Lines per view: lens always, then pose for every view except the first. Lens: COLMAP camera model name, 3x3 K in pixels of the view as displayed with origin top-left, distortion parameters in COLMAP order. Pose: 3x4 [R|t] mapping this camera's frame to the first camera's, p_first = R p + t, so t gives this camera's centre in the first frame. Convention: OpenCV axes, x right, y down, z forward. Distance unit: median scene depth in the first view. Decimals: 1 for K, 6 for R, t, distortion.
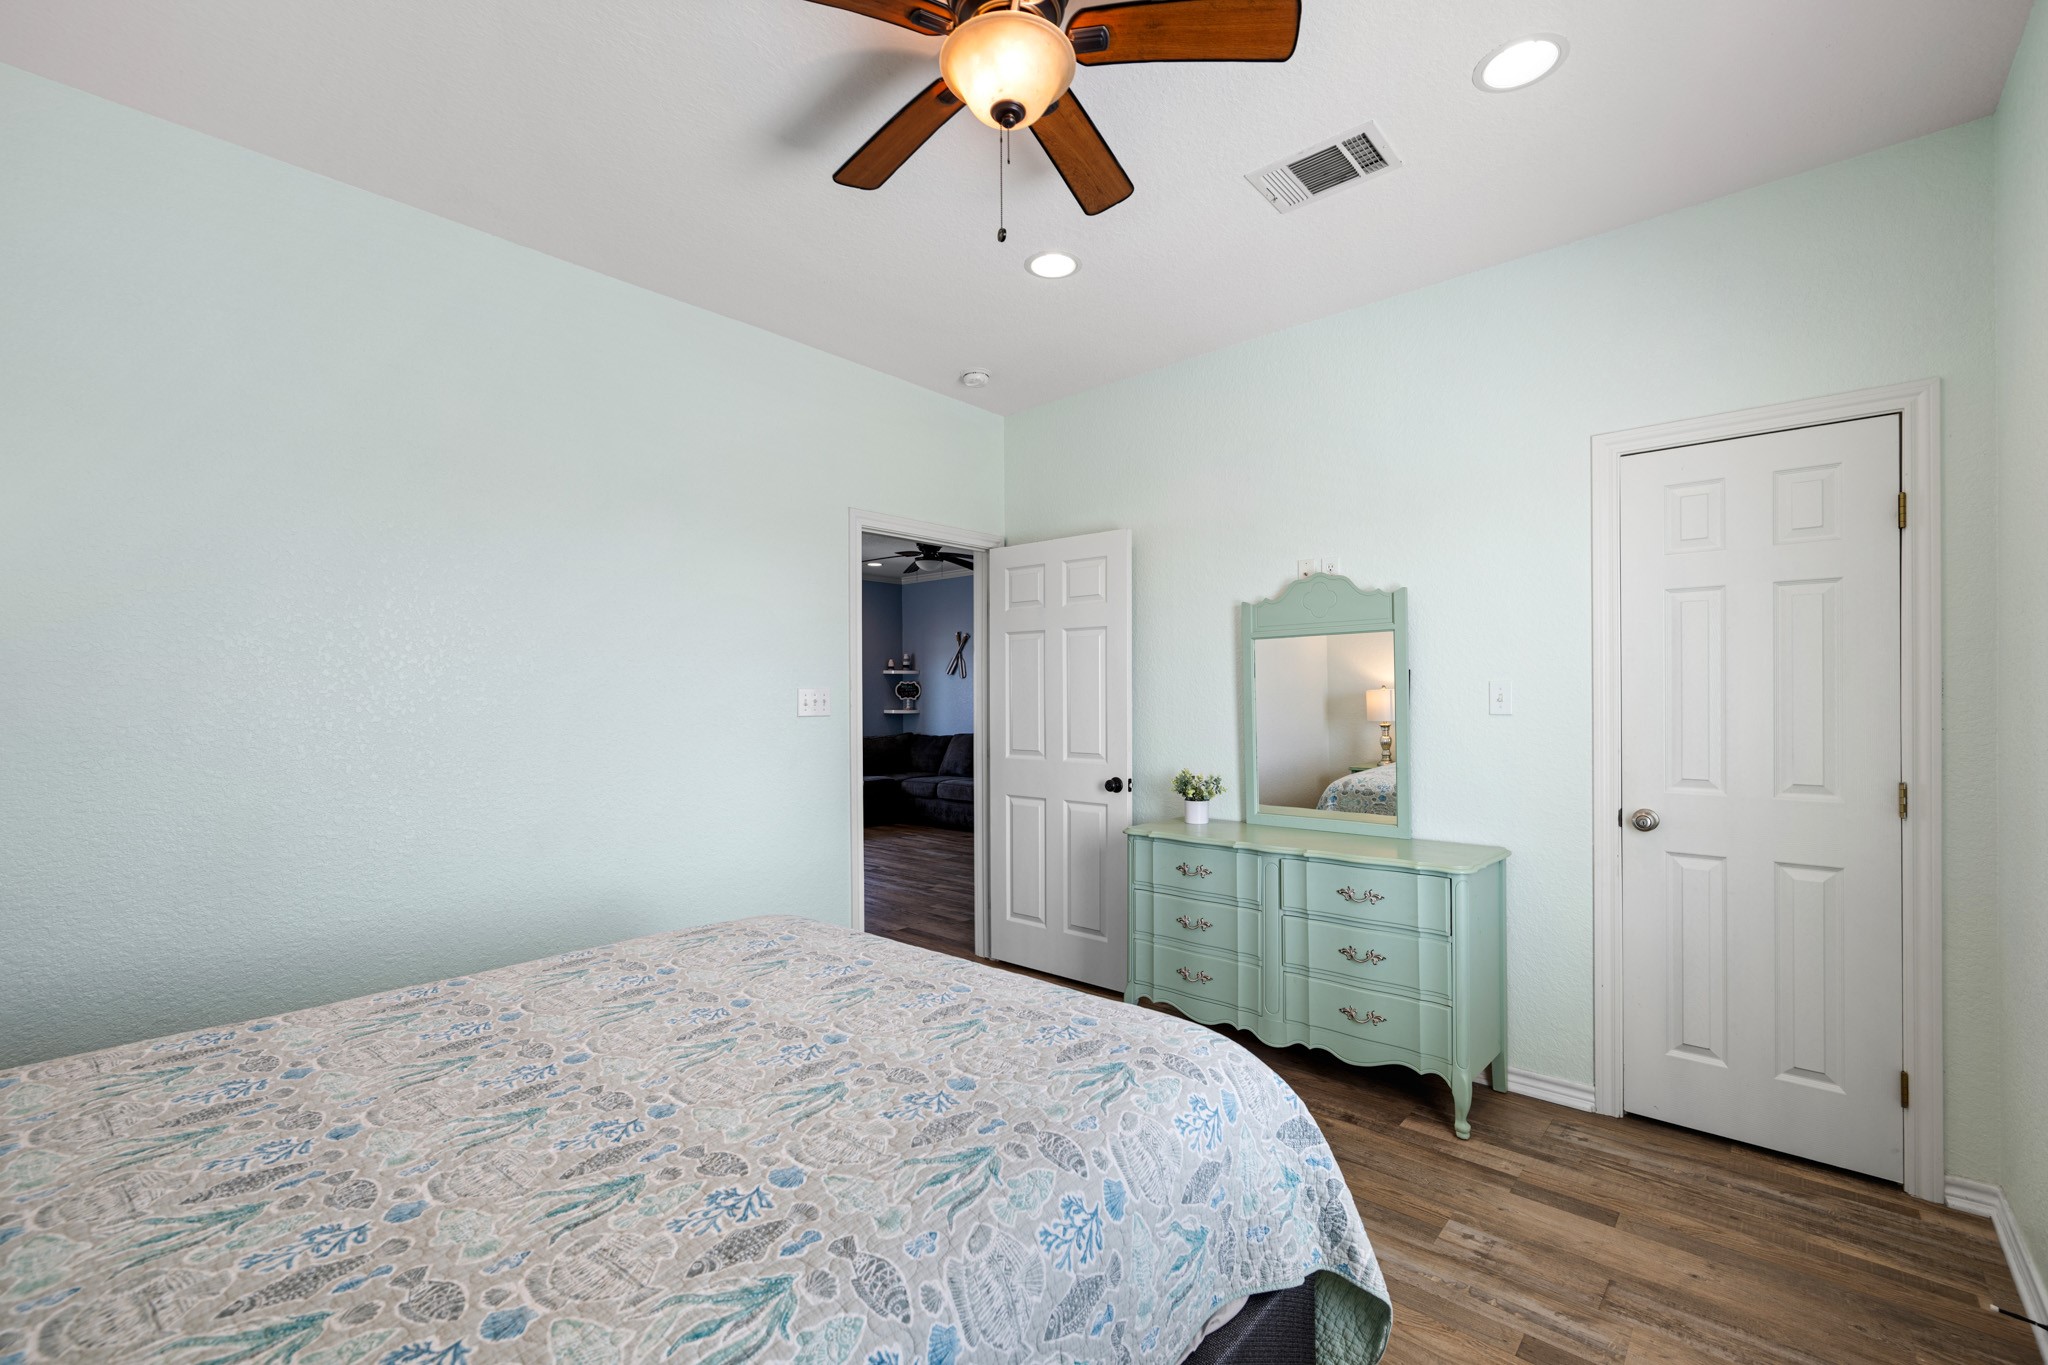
lens RADIAL K [[859.8, 0, 1027.8], [0, 859.8, 681.4], [0, 0, 1]] dist [0.001712, 0.000280]
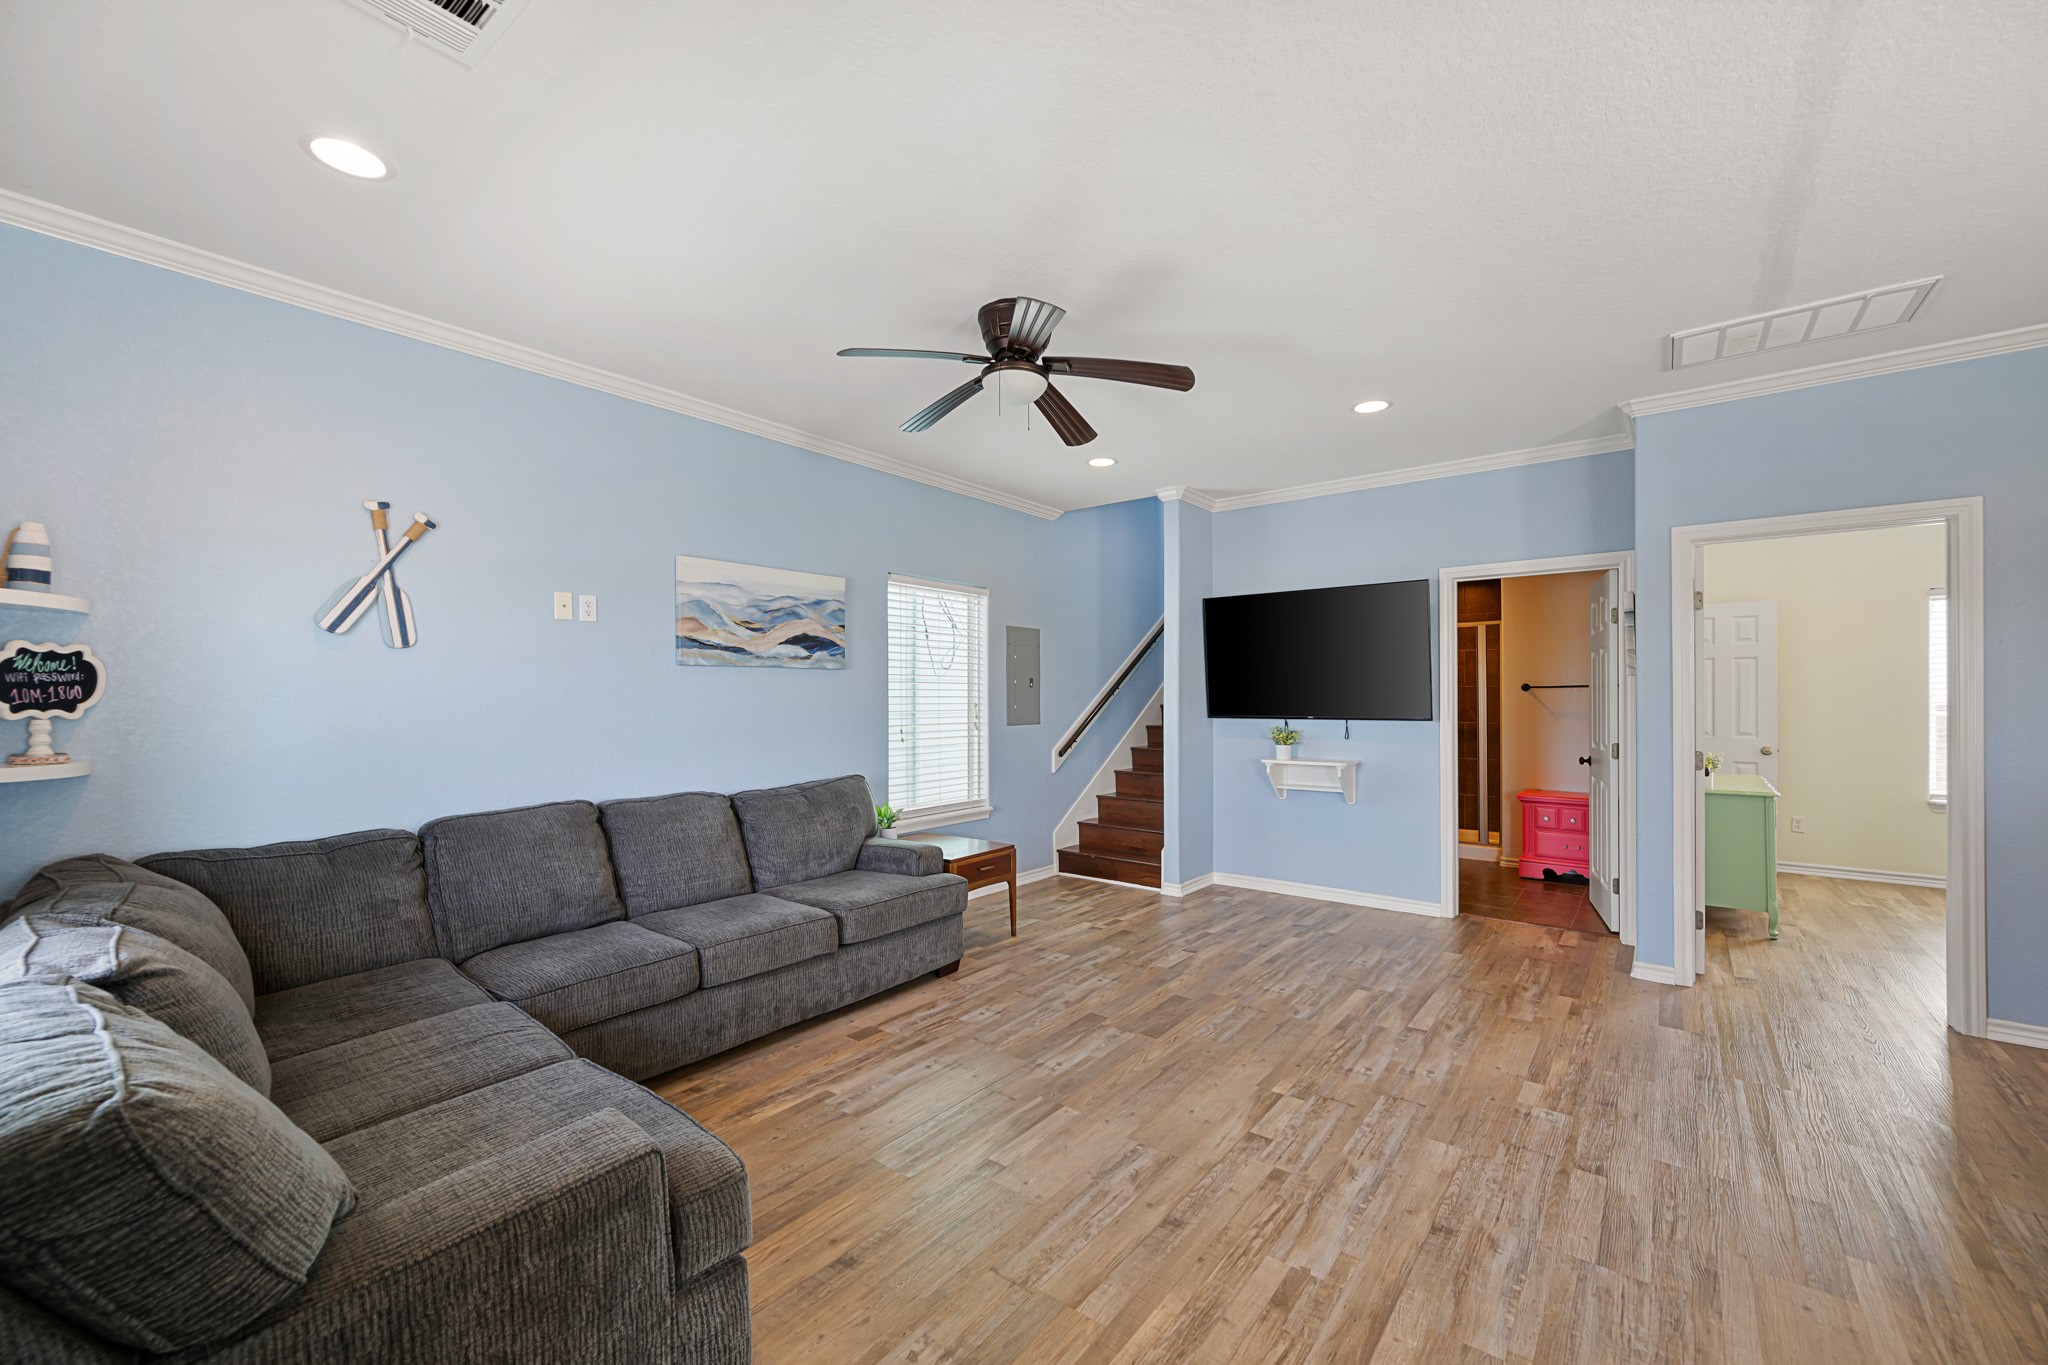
lens RADIAL K [[803.8, 0, 1033.6], [0, 803.8, 698.9], [0, 0, 1]] dist [-0.000817, -0.000046]
pose [[-0.060989, 0.008366, 0.998103, -0.374522], [-0.003135, 0.999958, -0.008573, 0.016570], [-0.998134, -0.003652, -0.060960, 0.742086]]
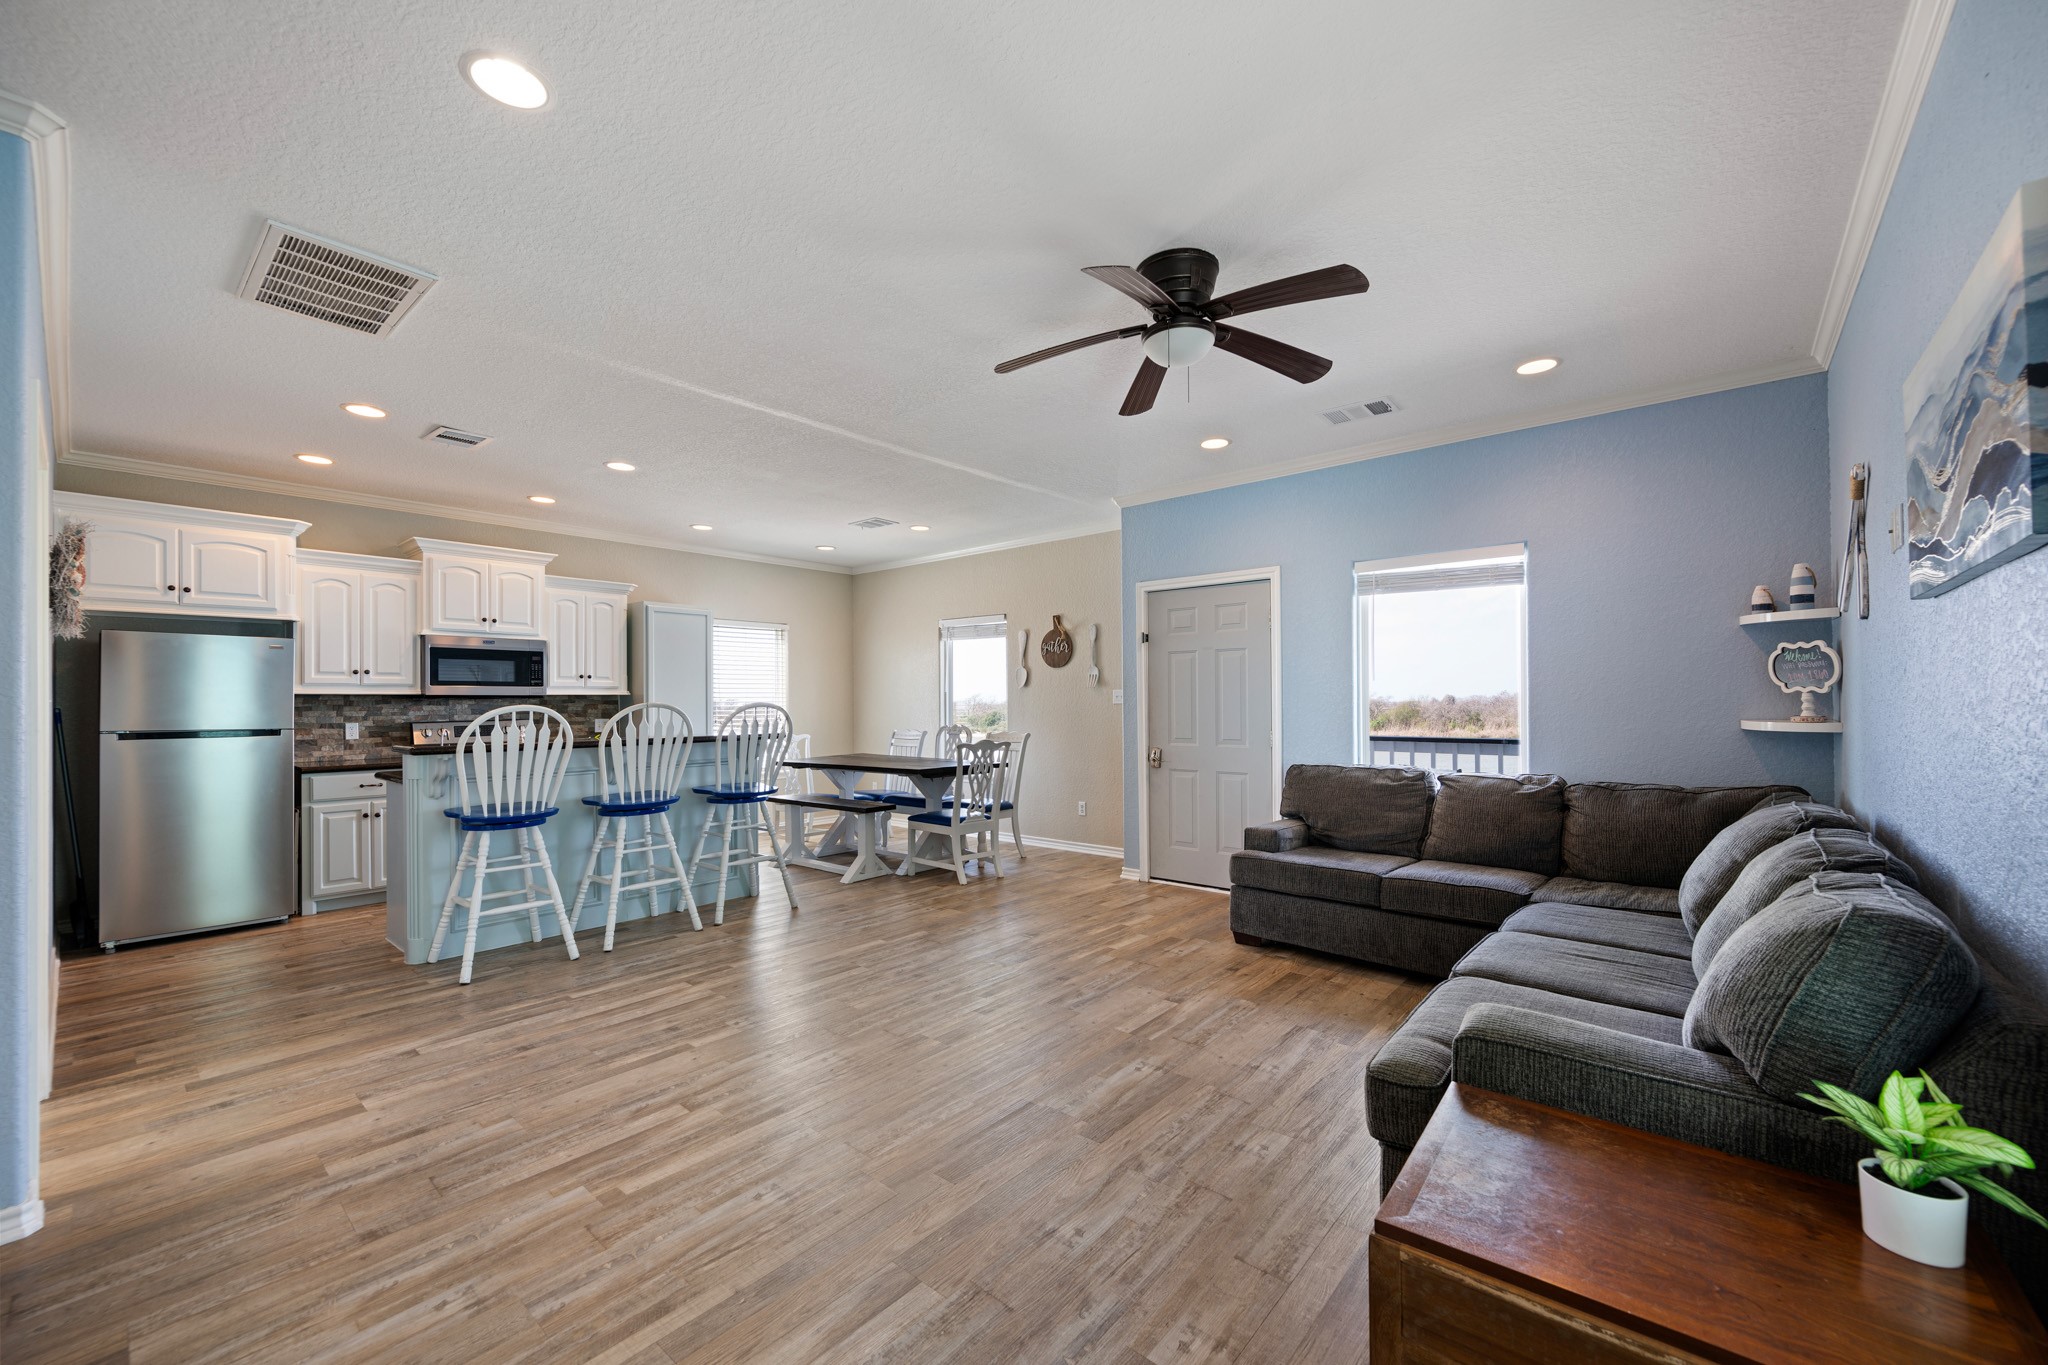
lens RADIAL K [[803.8, 0, 1033.7], [0, 803.8, 697.8], [0, 0, 1]] dist [-0.000817, -0.000046]
pose [[0.027413, 0.004467, -0.999614, 0.183570], [0.013212, 0.999901, 0.004830, 0.017330], [0.999537, -0.013339, 0.027352, 0.673880]]
